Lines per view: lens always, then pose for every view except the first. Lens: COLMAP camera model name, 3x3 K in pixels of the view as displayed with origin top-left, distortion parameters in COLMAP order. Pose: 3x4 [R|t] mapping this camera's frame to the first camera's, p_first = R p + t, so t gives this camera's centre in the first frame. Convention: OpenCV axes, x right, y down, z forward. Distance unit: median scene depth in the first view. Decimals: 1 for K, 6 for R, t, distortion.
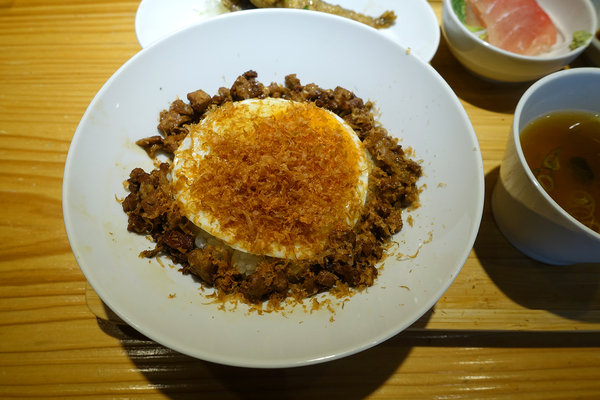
lens RADIAL K [[398.9, 0, 300.0], [0, 398.9, 200.0], [0, 0, 1]] dist [-0.001137, -0.001996]
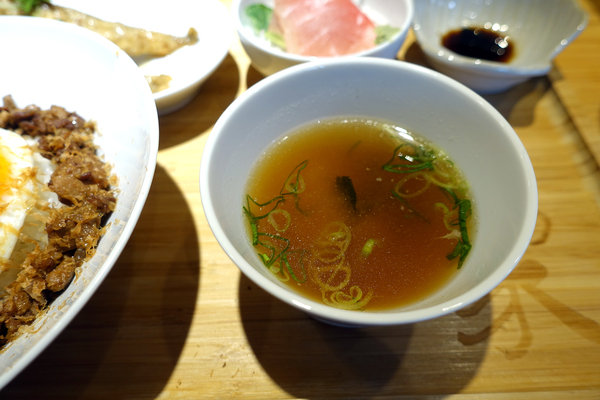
lens RADIAL K [[398.9, 0, 300.0], [0, 398.9, 200.0], [0, 0, 1]] dist [-0.001137, -0.001996]
pose [[0.998068, -0.048602, -0.038709, 0.605821], [0.043196, 0.990576, -0.129973, 0.024898], [0.044661, 0.128049, 0.990762, 0.262669]]
